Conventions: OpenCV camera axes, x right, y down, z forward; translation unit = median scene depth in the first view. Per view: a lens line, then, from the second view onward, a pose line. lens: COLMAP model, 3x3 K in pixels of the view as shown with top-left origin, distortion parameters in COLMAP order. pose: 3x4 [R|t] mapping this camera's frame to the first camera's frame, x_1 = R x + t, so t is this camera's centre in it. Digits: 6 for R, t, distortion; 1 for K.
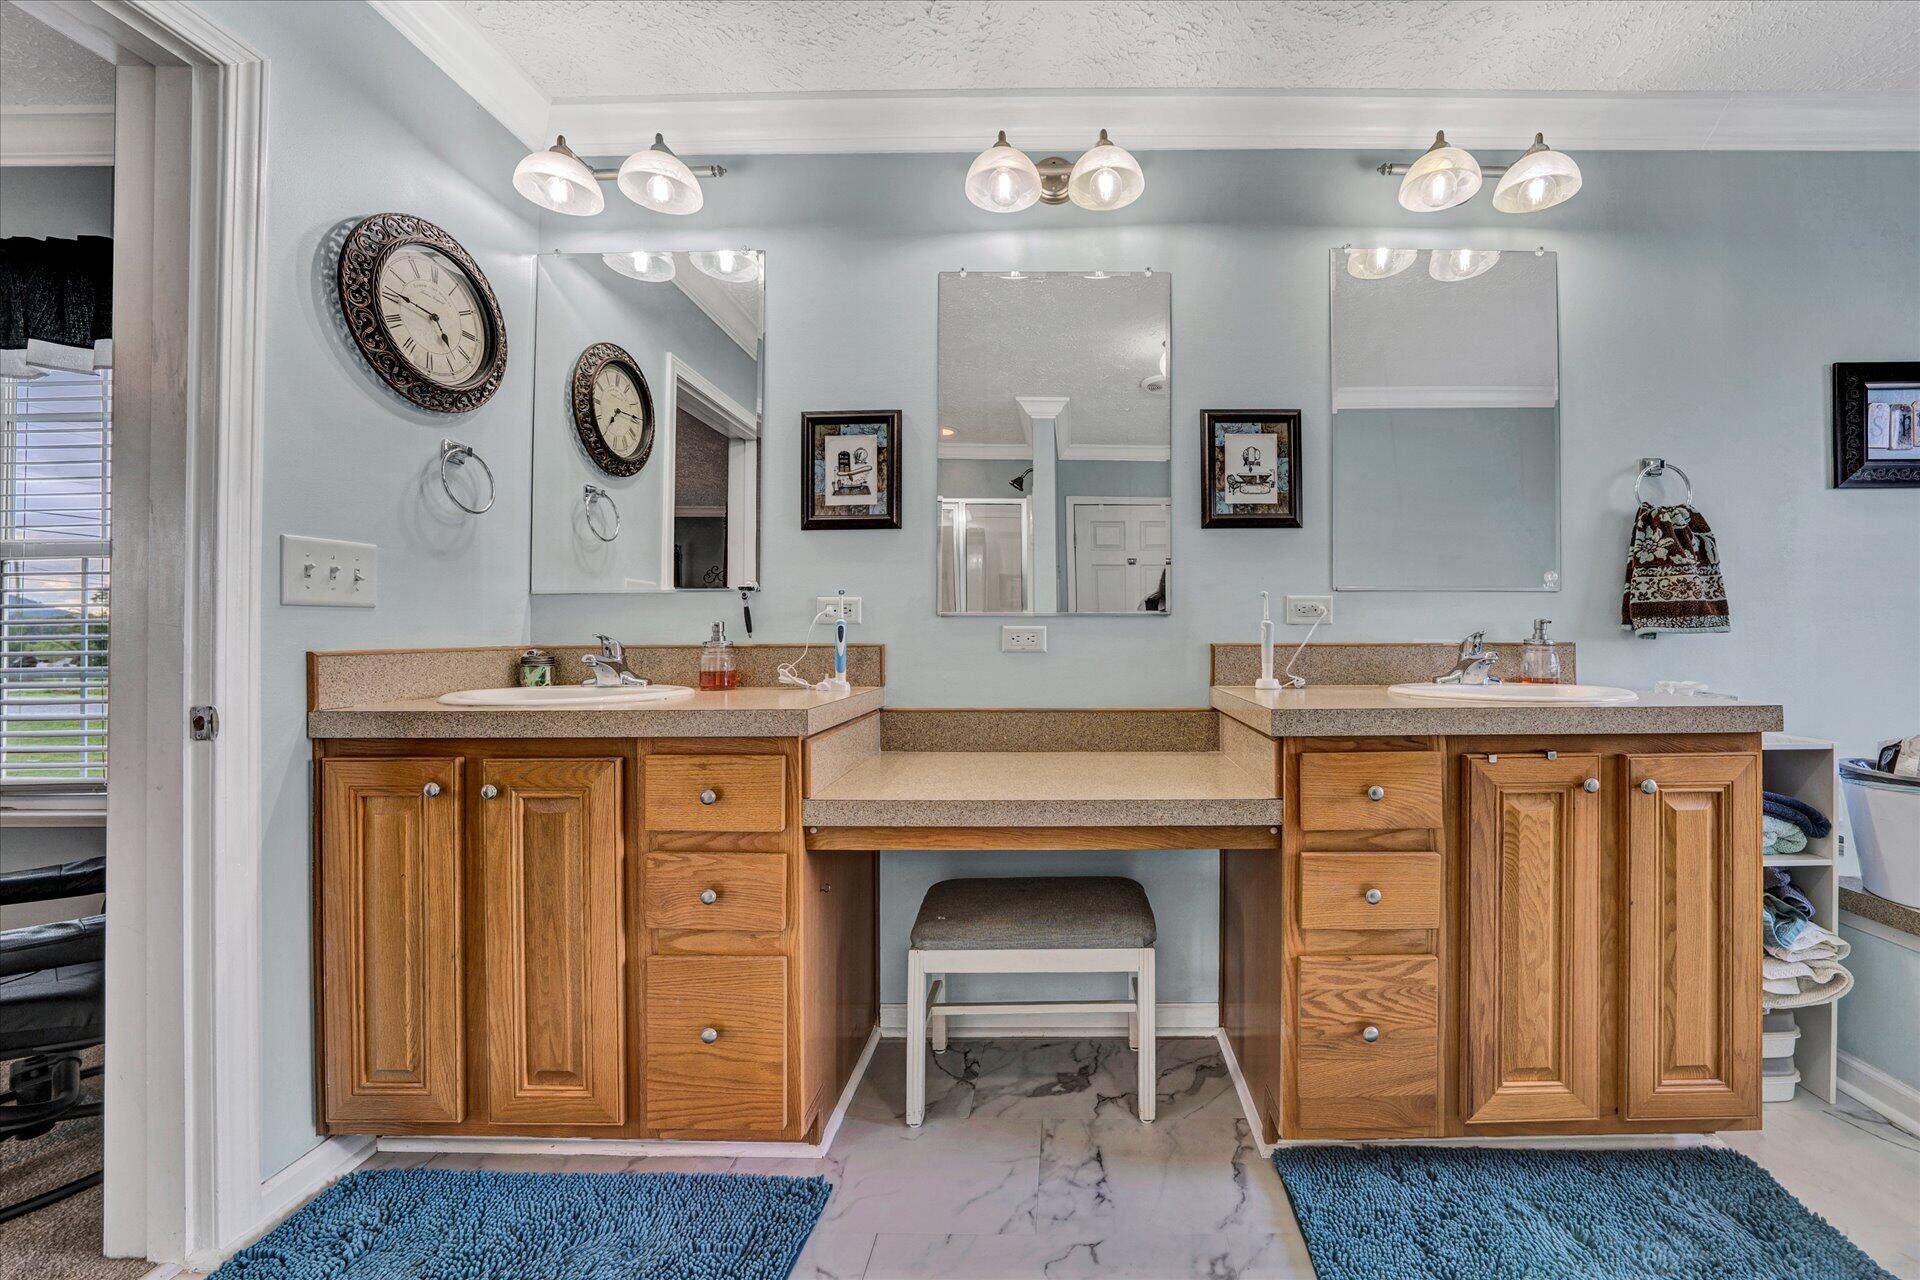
lens RADIAL K [[674.9, 0, 979.7], [0, 674.9, 631.5], [0, 0, 1]] dist [-0.009296, 0.000076]
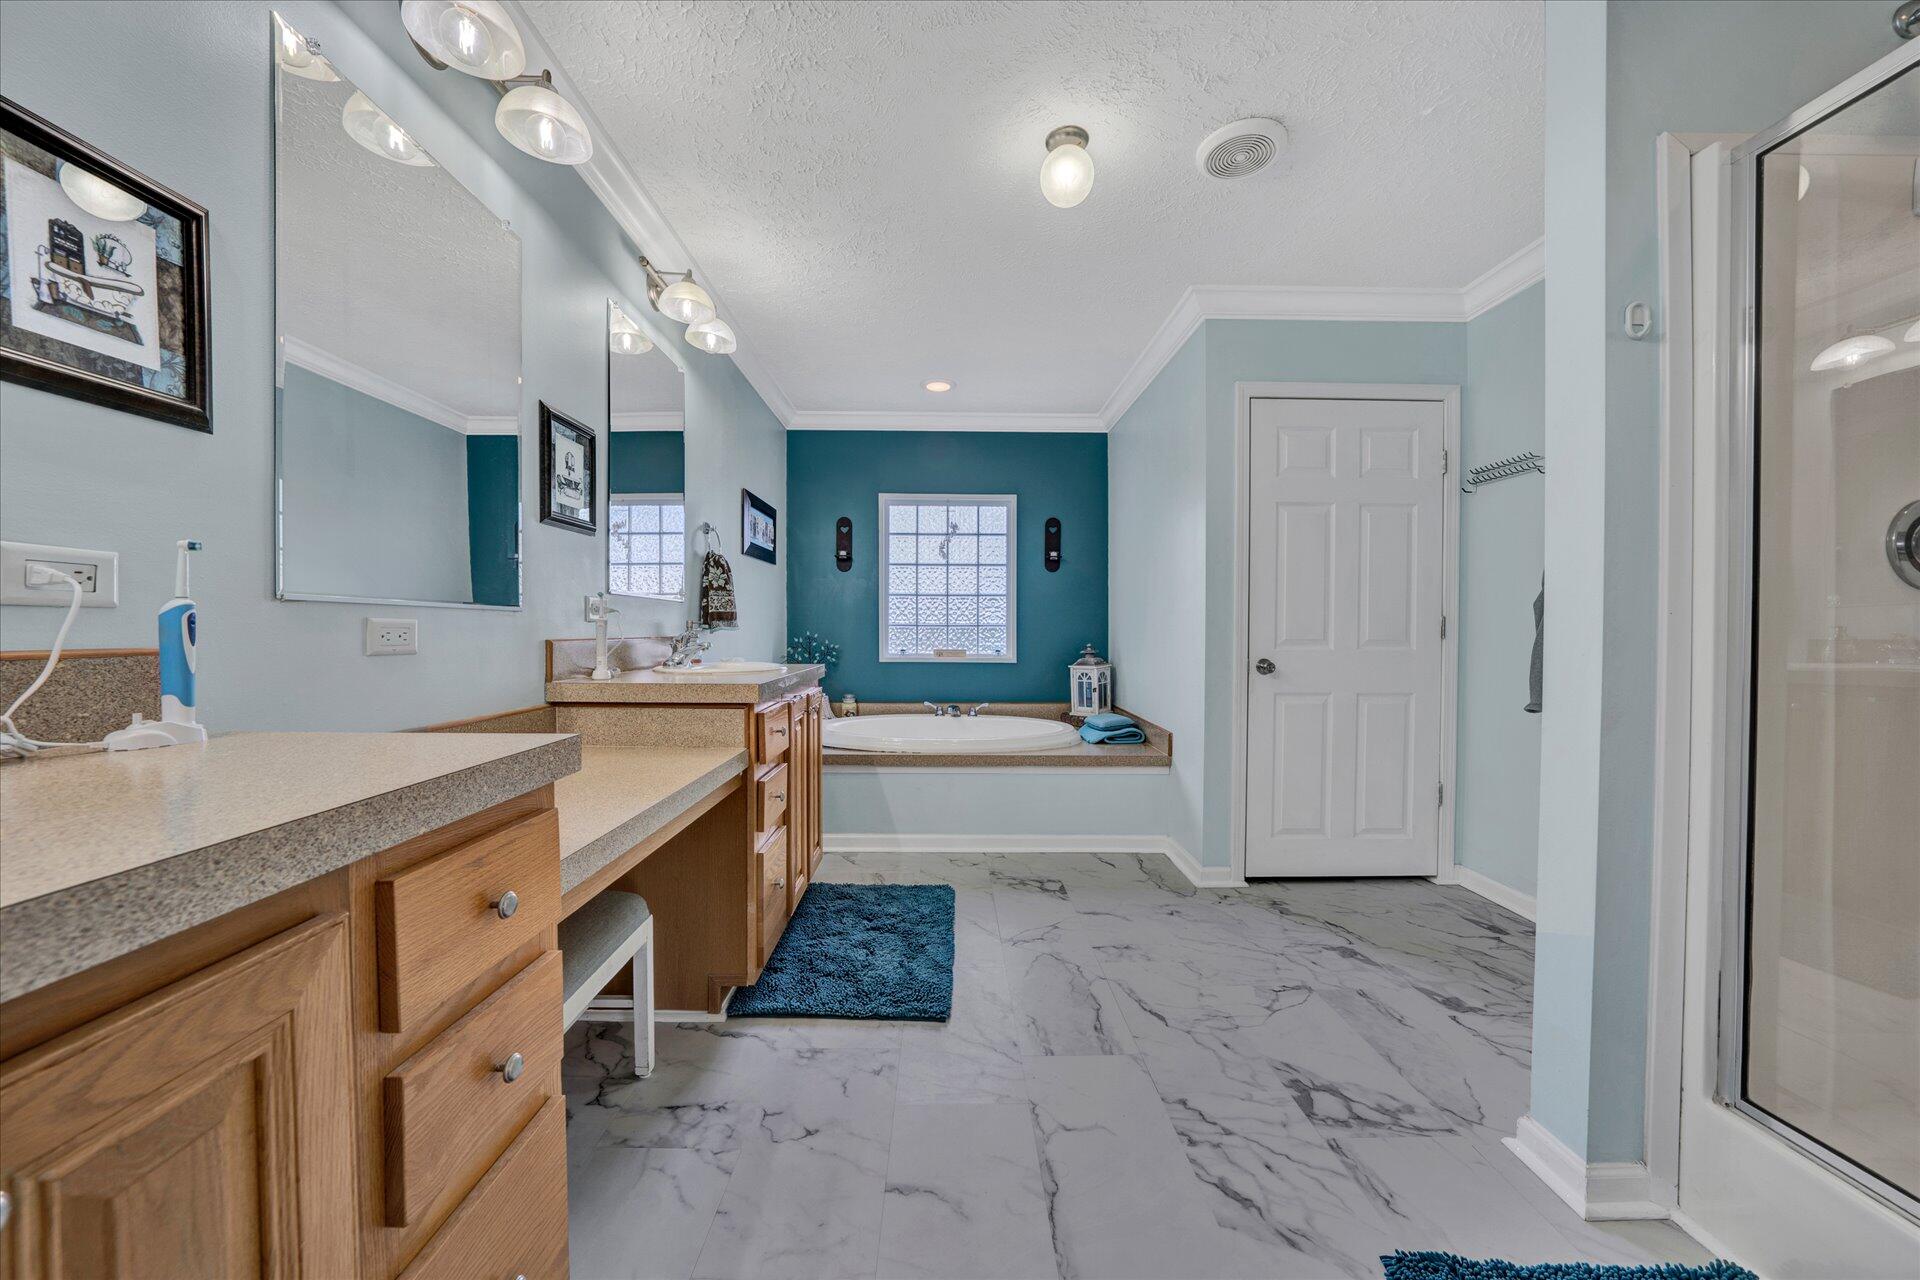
lens RADIAL K [[674.9, 0, 965.6], [0, 674.9, 648.5], [0, 0, 1]] dist [-0.009296, 0.000076]
pose [[-0.027159, -0.025621, 0.999303, -0.670262], [-0.011473, 0.999614, 0.025317, -0.000924], [-0.999565, -0.010778, -0.027443, 0.409963]]
